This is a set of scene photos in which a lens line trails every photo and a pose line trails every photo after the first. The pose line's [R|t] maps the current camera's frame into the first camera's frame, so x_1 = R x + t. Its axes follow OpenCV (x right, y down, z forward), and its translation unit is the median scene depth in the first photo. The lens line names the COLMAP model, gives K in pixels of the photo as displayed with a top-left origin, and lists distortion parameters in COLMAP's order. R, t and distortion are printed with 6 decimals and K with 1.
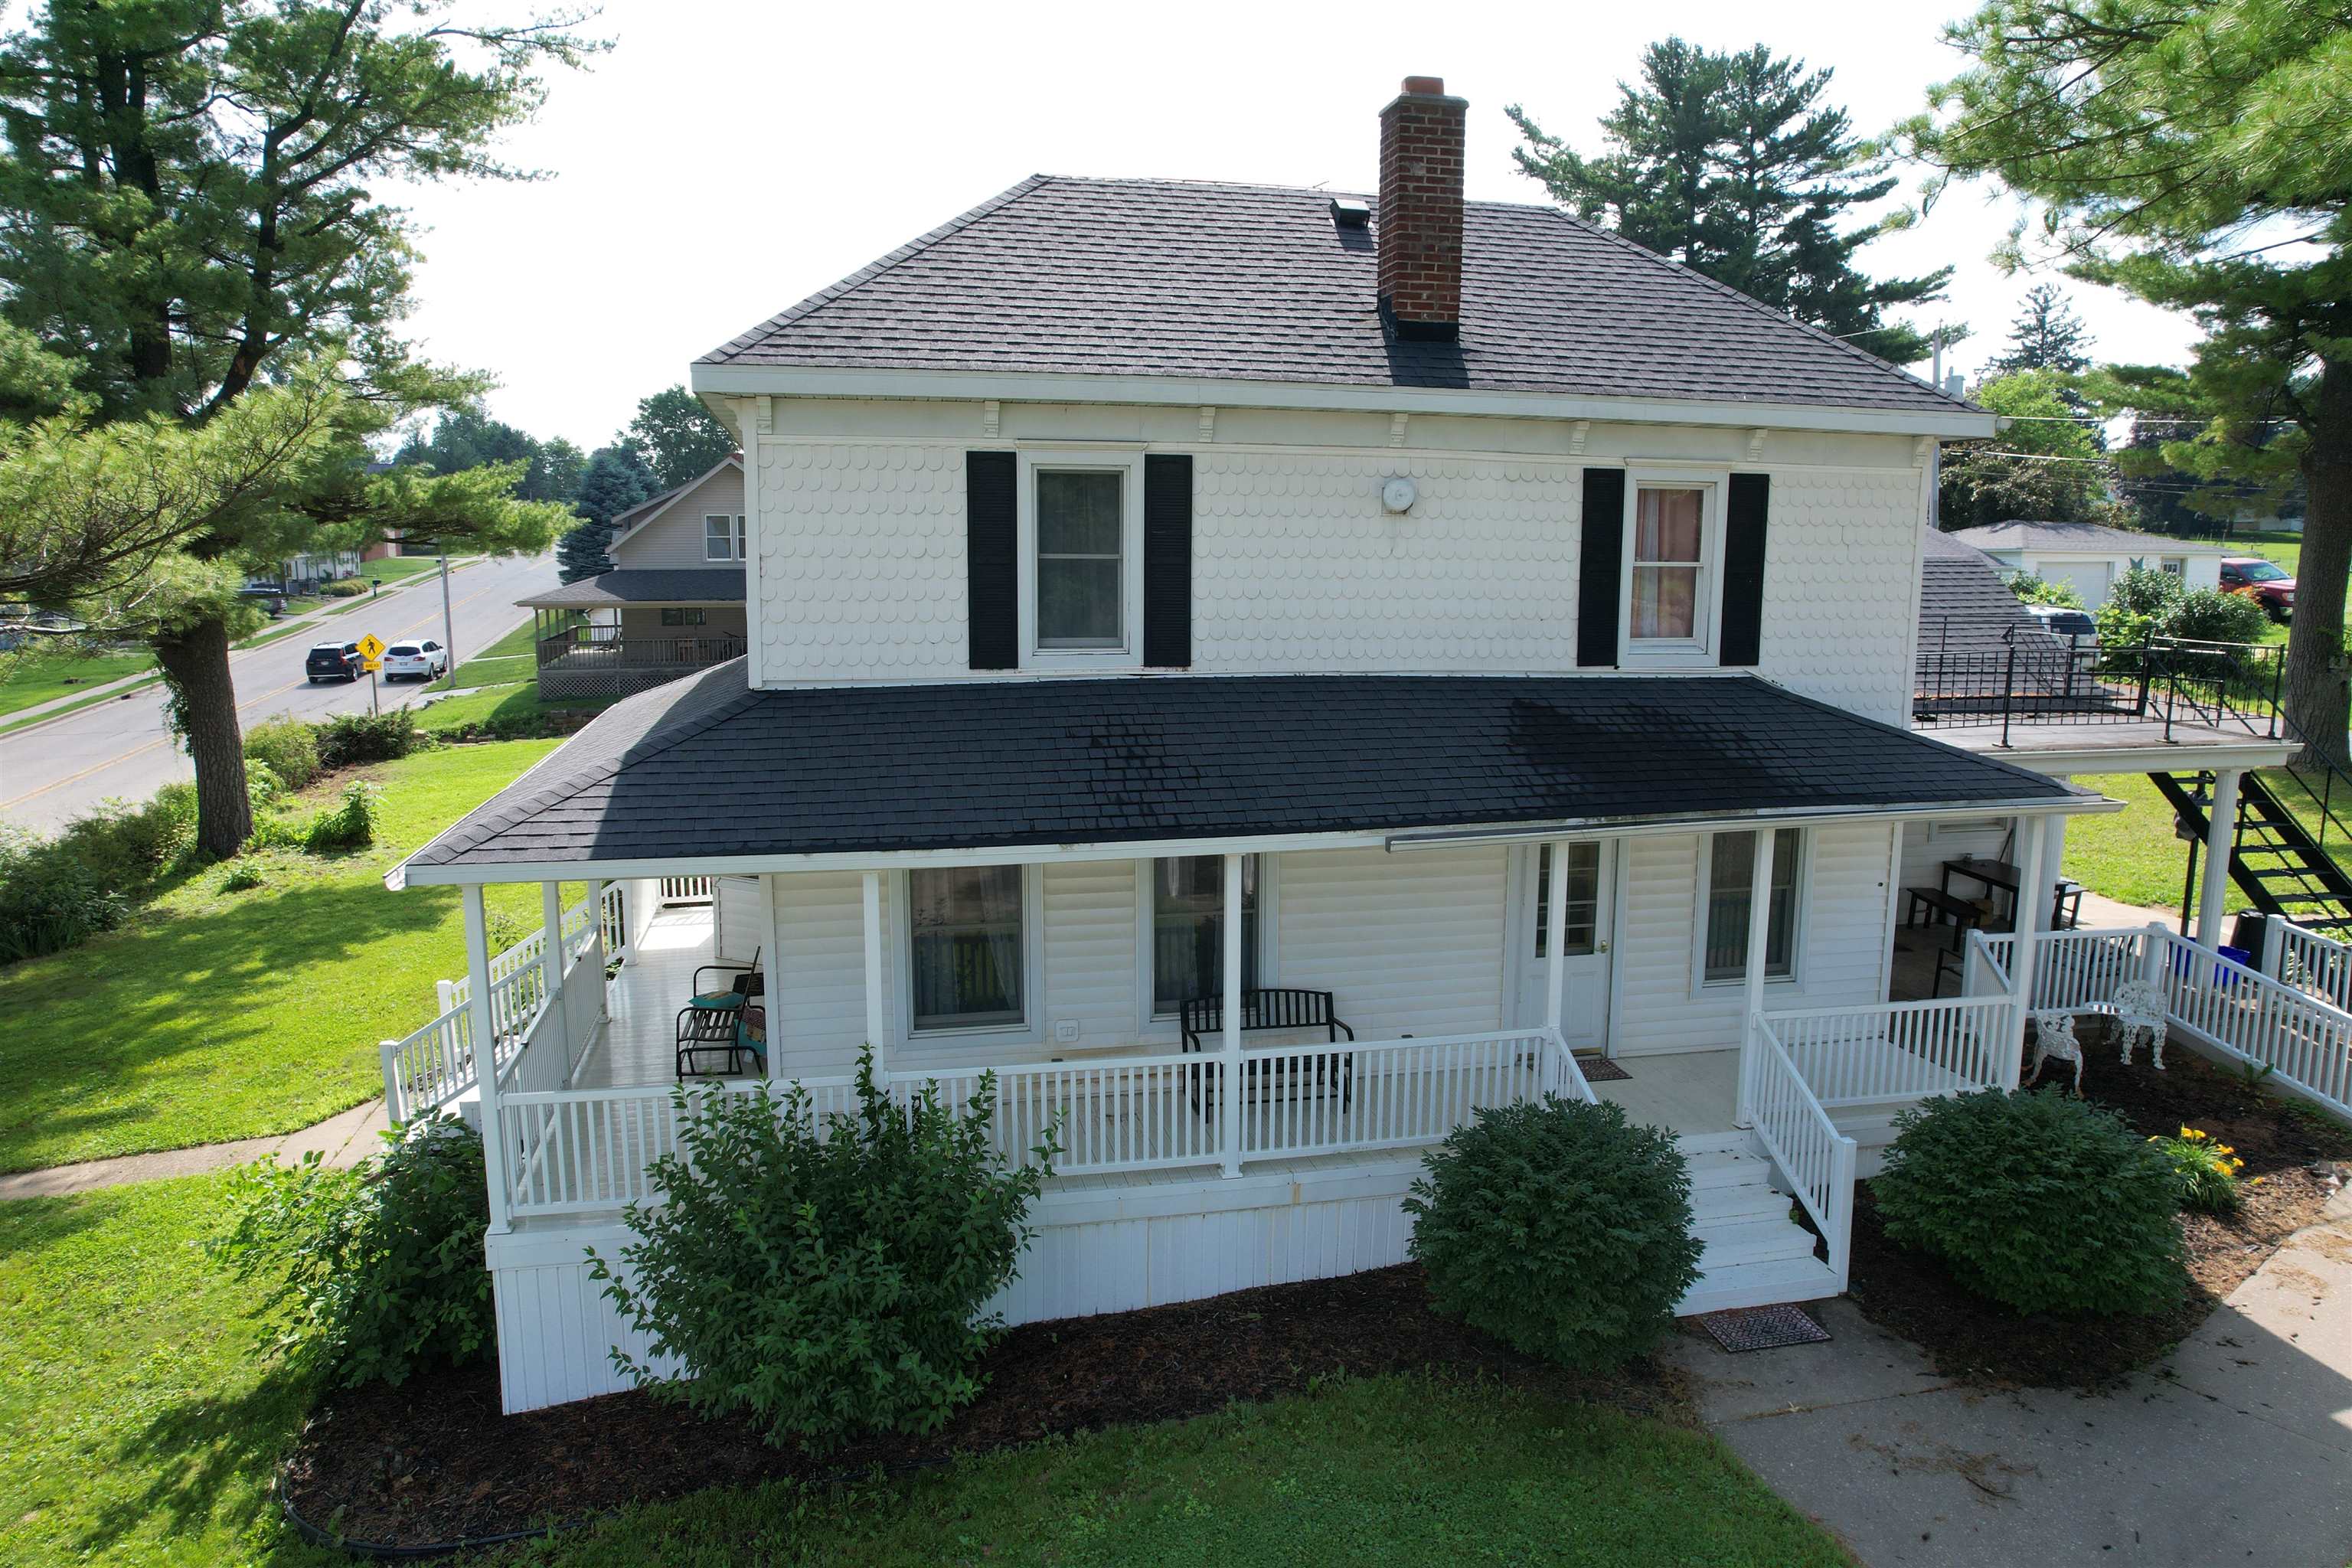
lens RADIAL K [[1499.0, 0, 1163.4], [0, 1499.0, 782.4], [0, 0, 1]] dist [-0.080243, 0.078799]
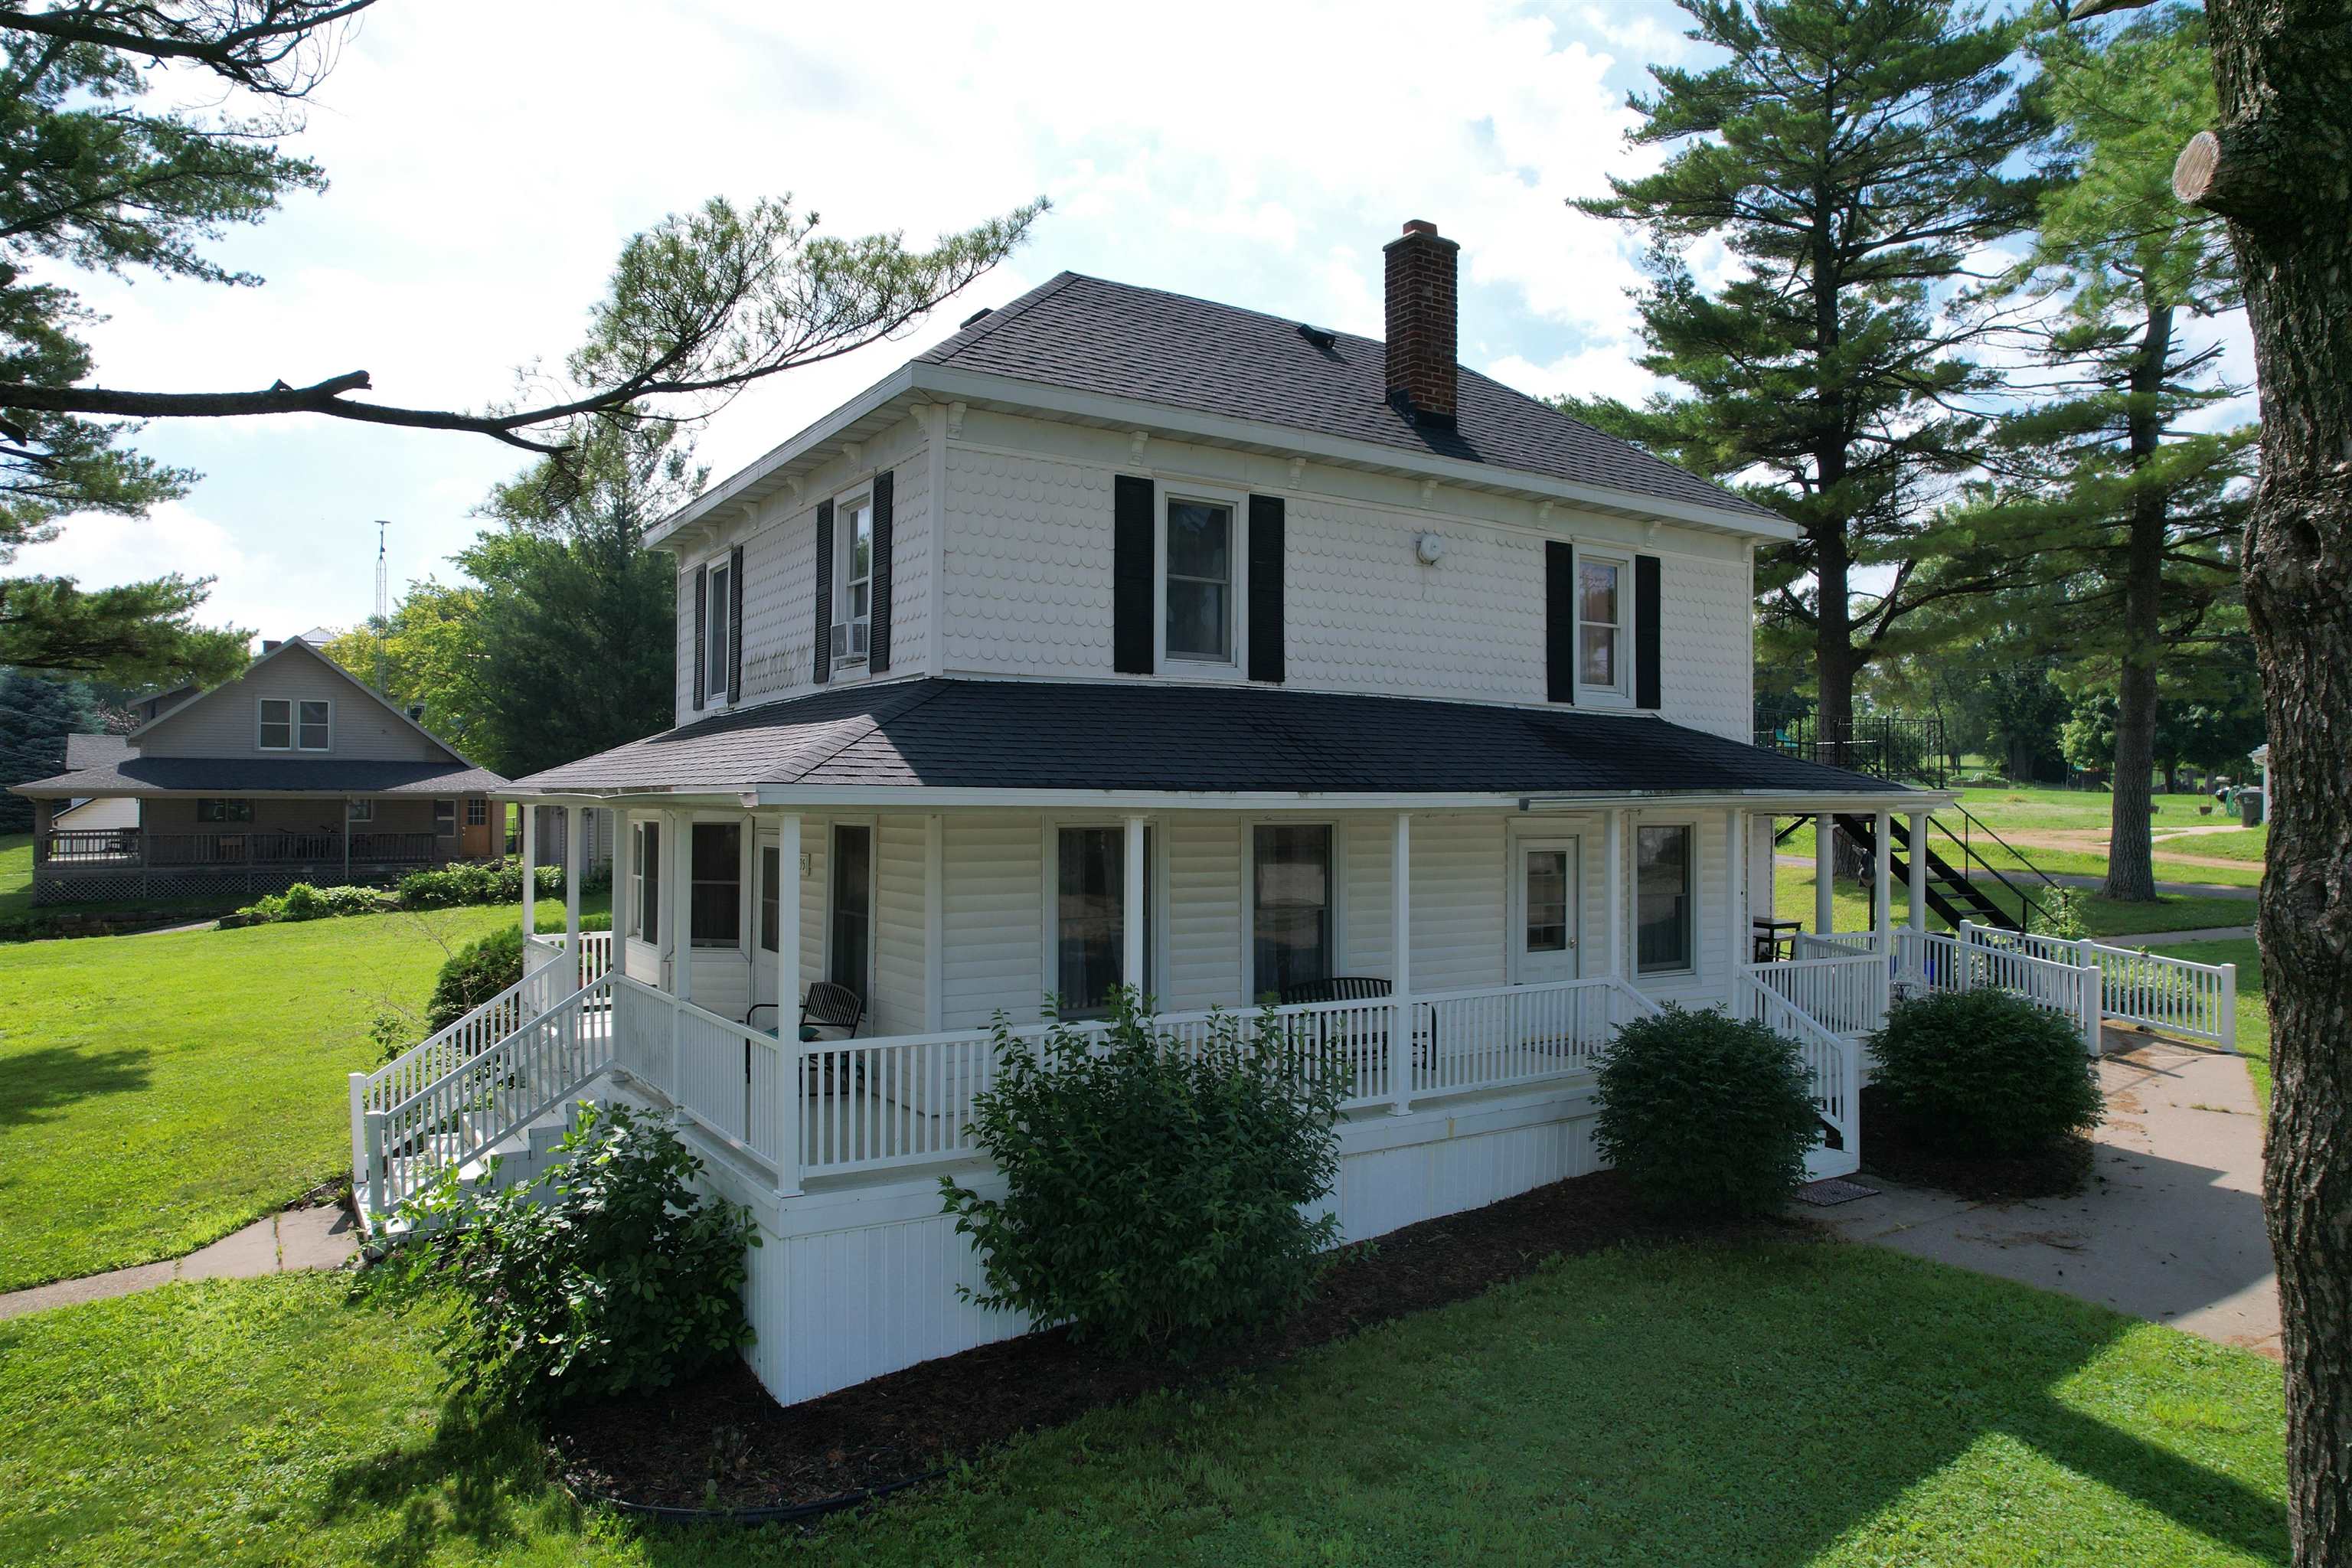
lens RADIAL K [[1499.0, 0, 1163.4], [0, 1499.0, 782.4], [0, 0, 1]] dist [-0.080243, 0.078799]
pose [[0.938394, 0.005479, 0.345525, -0.466676], [0.052334, 0.986088, -0.157768, 0.174023], [-0.341582, 0.166131, 0.925052, 0.002059]]
